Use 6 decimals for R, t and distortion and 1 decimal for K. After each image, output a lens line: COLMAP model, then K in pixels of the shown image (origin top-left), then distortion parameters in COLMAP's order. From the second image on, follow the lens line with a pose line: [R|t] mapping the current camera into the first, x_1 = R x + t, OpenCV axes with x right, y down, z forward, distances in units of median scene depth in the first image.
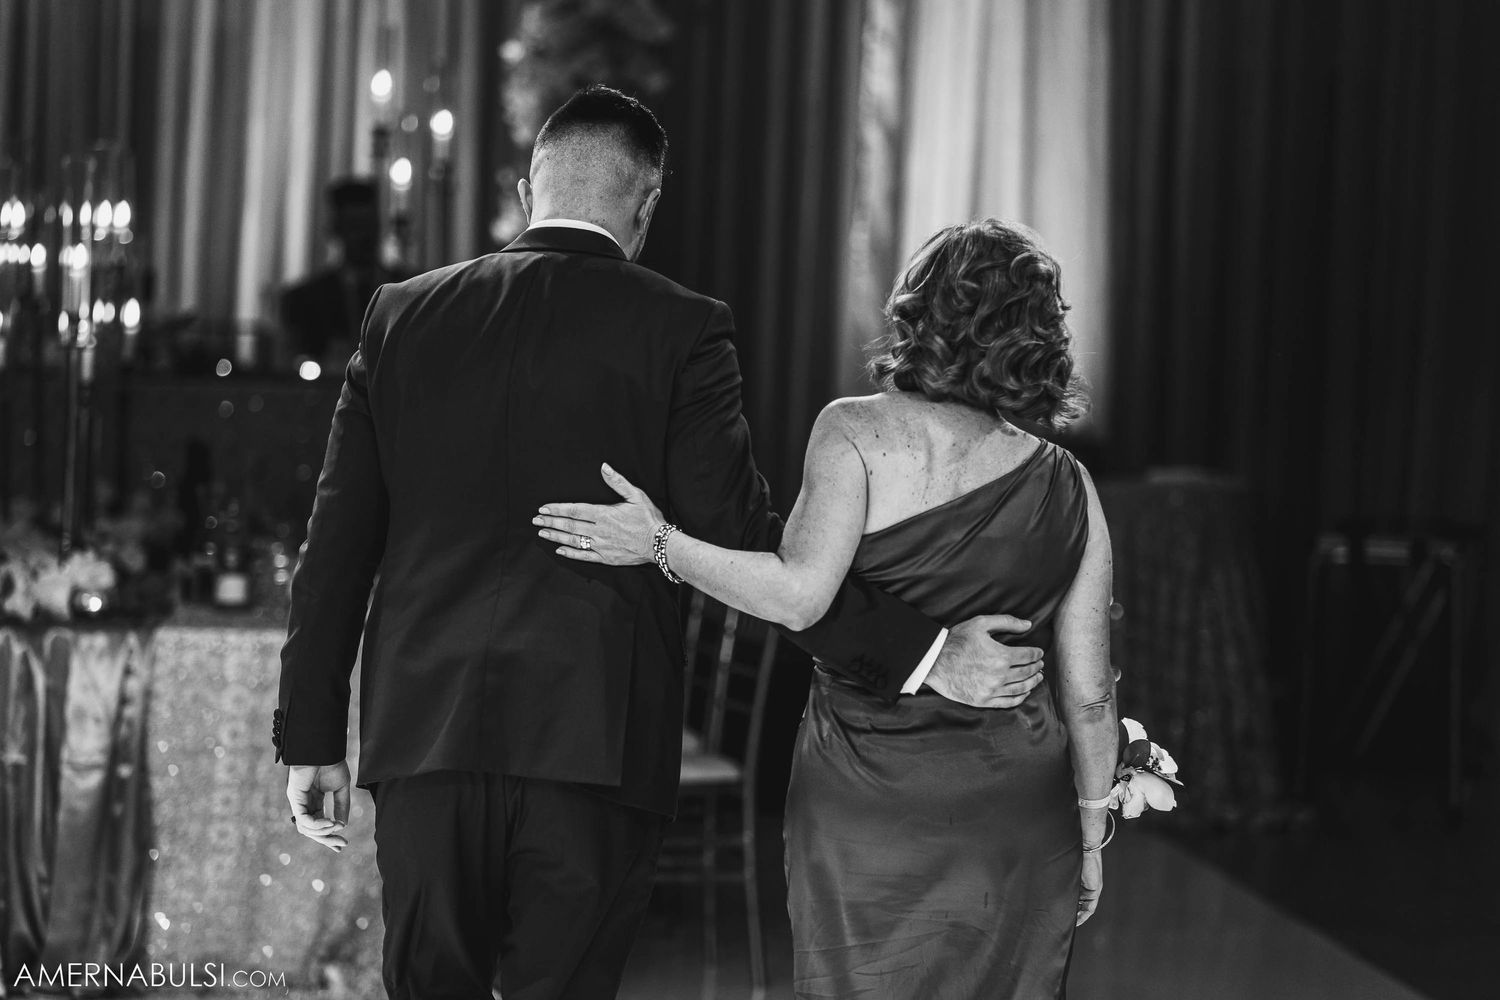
lens RADIAL K [[5184.5, 0, 749.6], [0, 5184.5, 497.7], [0, 0, 1]] dist [-0.181518, 0.000000]
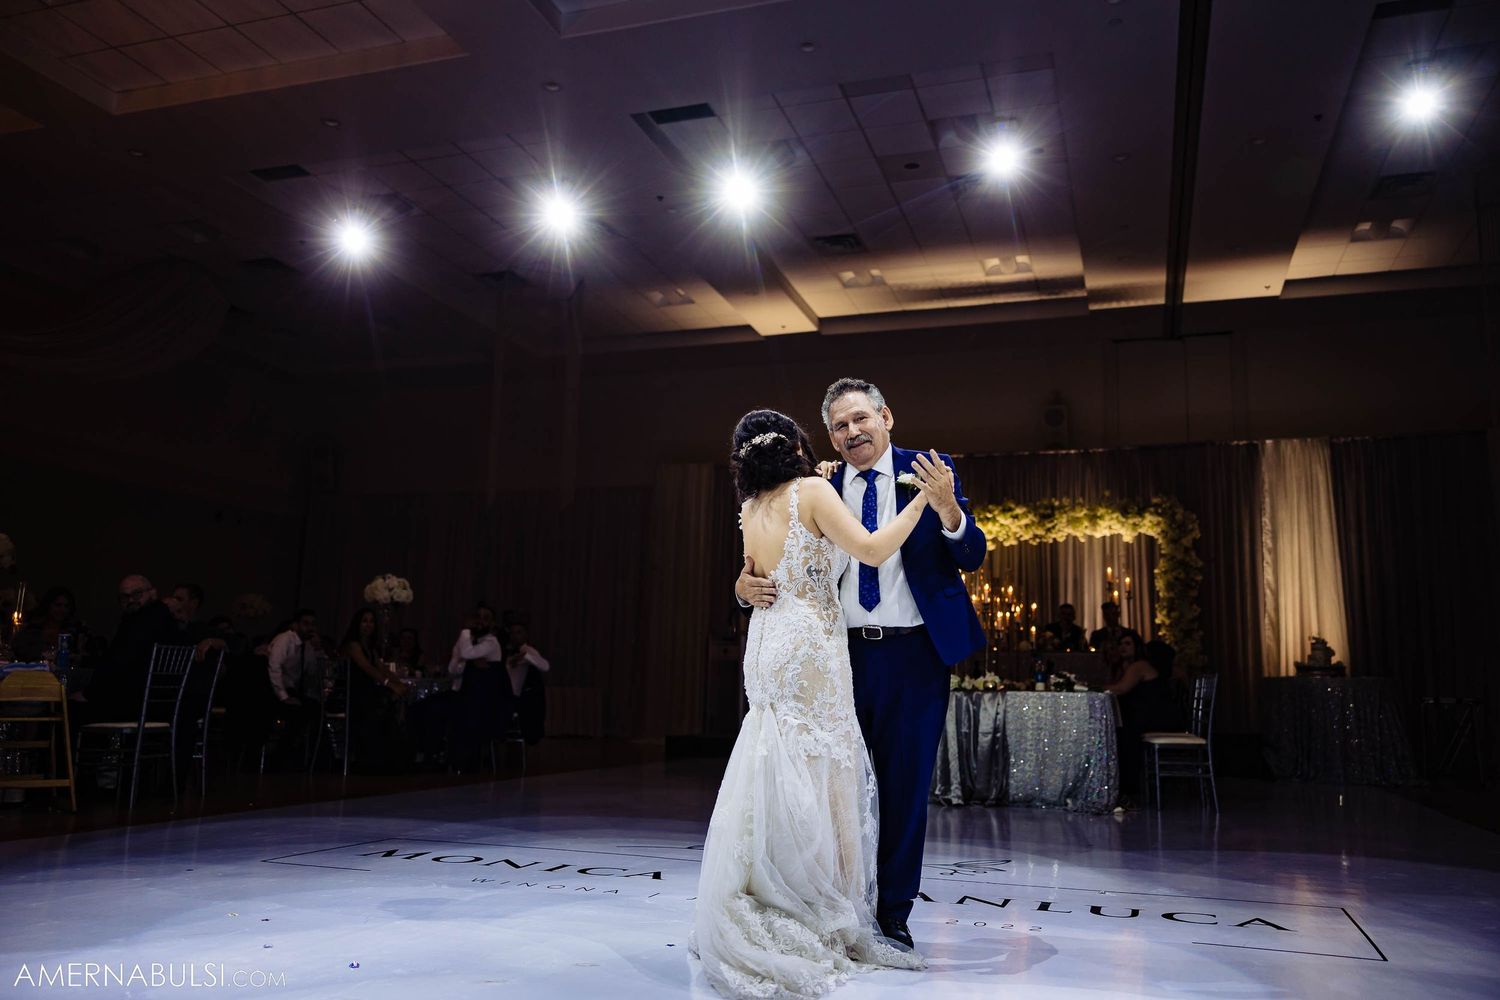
lens RADIAL K [[1154.8, 0, 746.9], [0, 1154.8, 505.7], [0, 0, 1]] dist [0.006014, 0.012313]
pose [[0.912731, -0.079057, -0.400839, 0.026230], [-0.001512, 0.980439, -0.196815, 0.036974], [0.408559, 0.180246, 0.894758, 0.169828]]
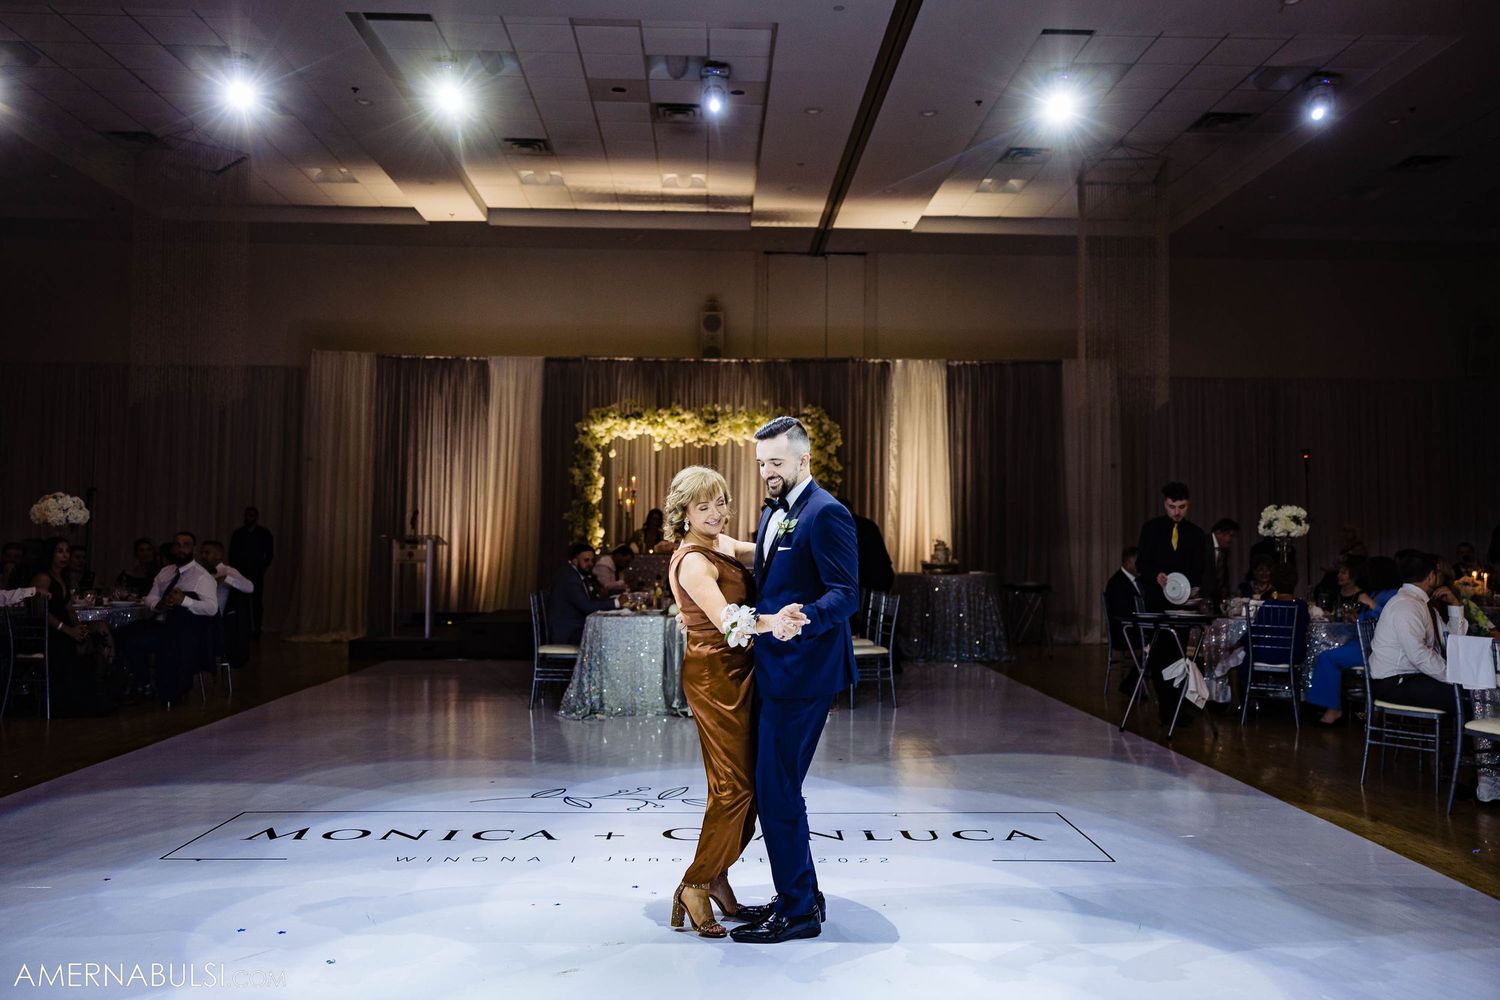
lens RADIAL K [[1154.8, 0, 757.1], [0, 1154.8, 506.3], [0, 0, 1]] dist [0.006014, 0.012313]
pose [[0.997223, -0.031118, -0.067659, -0.026634], [0.026349, 0.997180, -0.070269, 0.003301], [0.069655, 0.068292, 0.995231, 0.104158]]
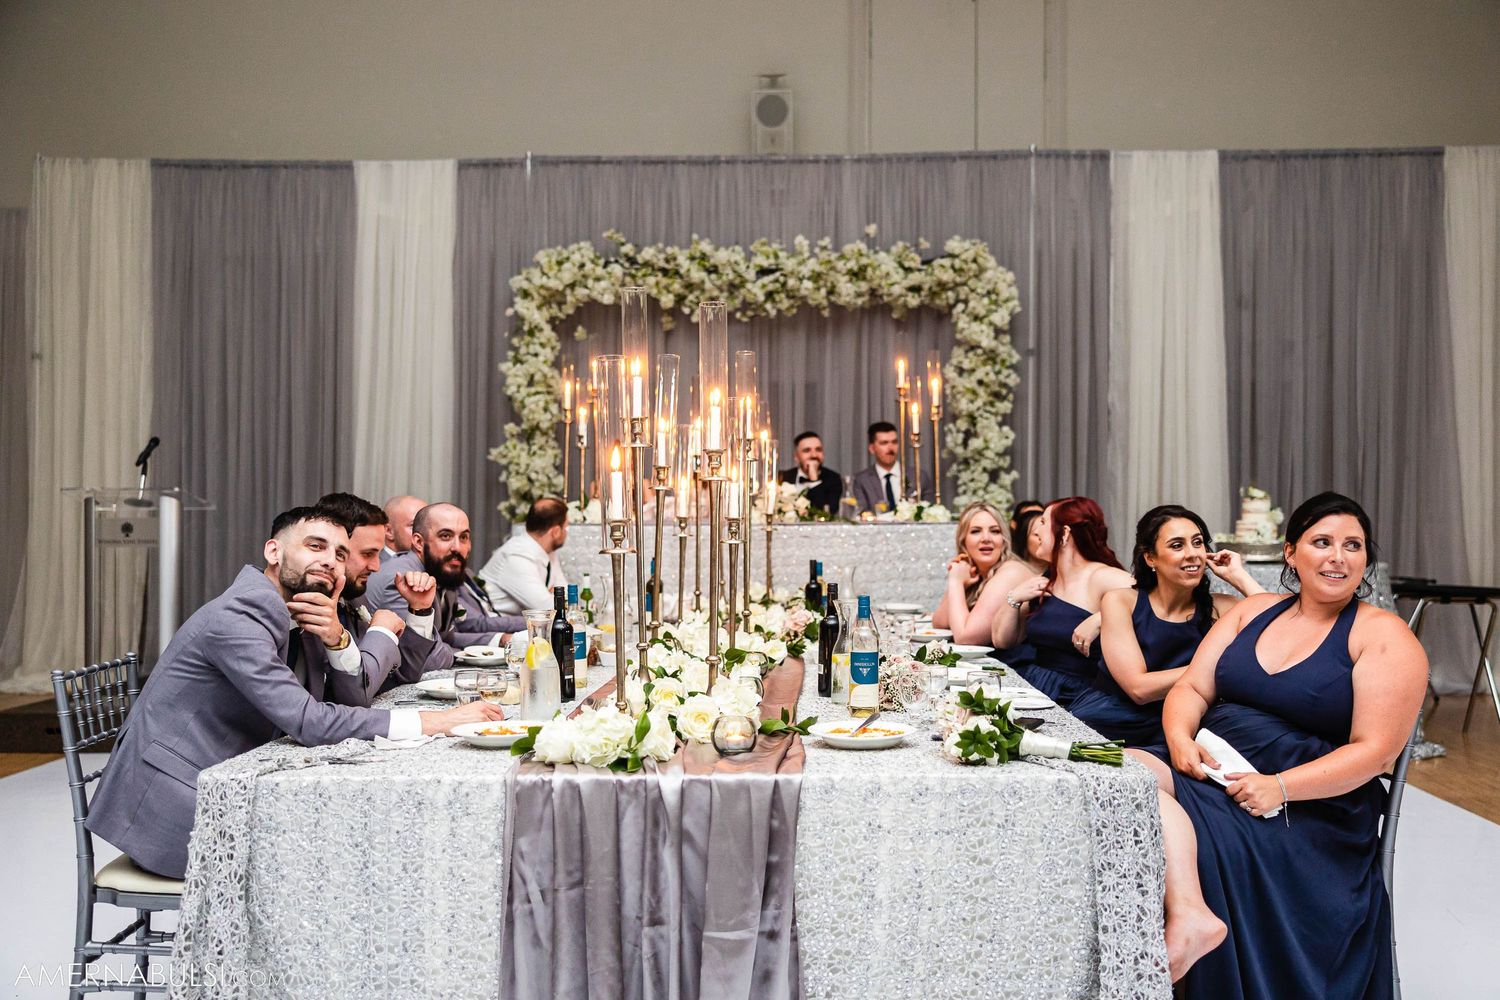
lens RADIAL K [[1390.0, 0, 749.8], [0, 1390.0, 507.2], [0, 0, 1]] dist [0.018993, 0.000000]
pose [[0.989692, -0.037481, -0.138220, -0.060194], [0.031331, 0.998431, -0.046405, -0.006683], [0.139743, 0.041596, 0.989314, 0.519992]]
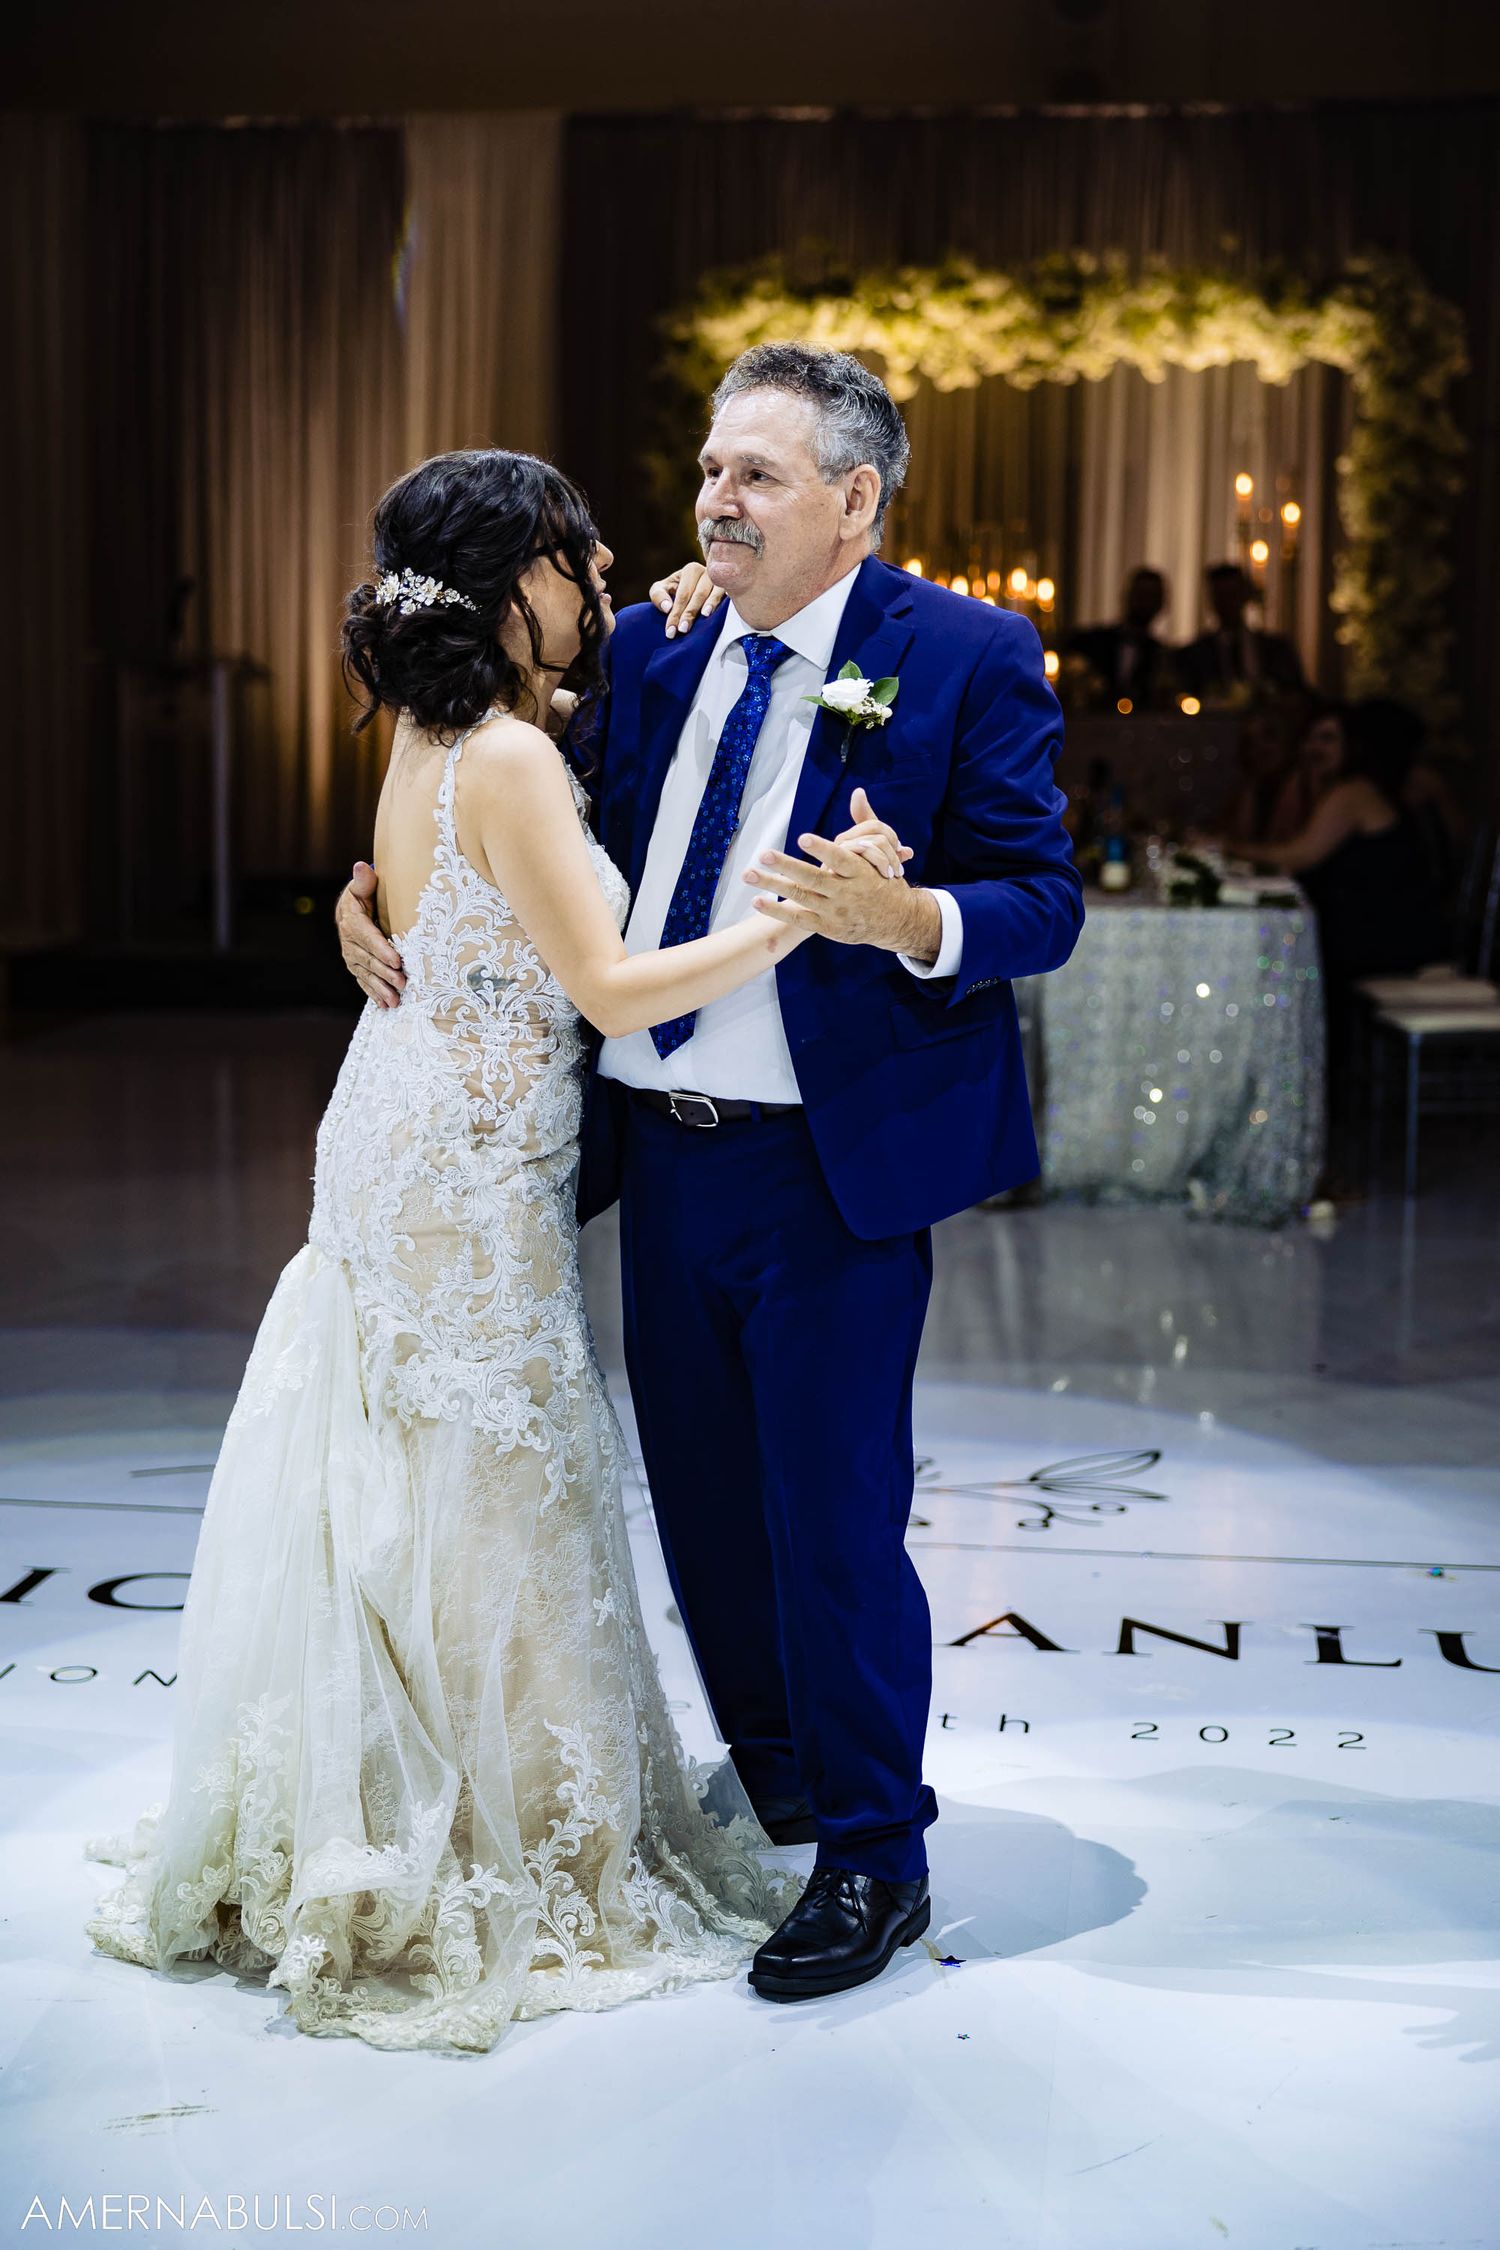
lens RADIAL K [[3269.7, 0, 758.5], [0, 3269.7, 1118.4], [0, 0, 1]] dist [0.017035, 0.000000]
pose [[0.974848, 0.002032, -0.222859, -0.005884], [0.019006, 0.995558, 0.092217, 0.001339], [0.222057, -0.094133, 0.970479, 0.153577]]
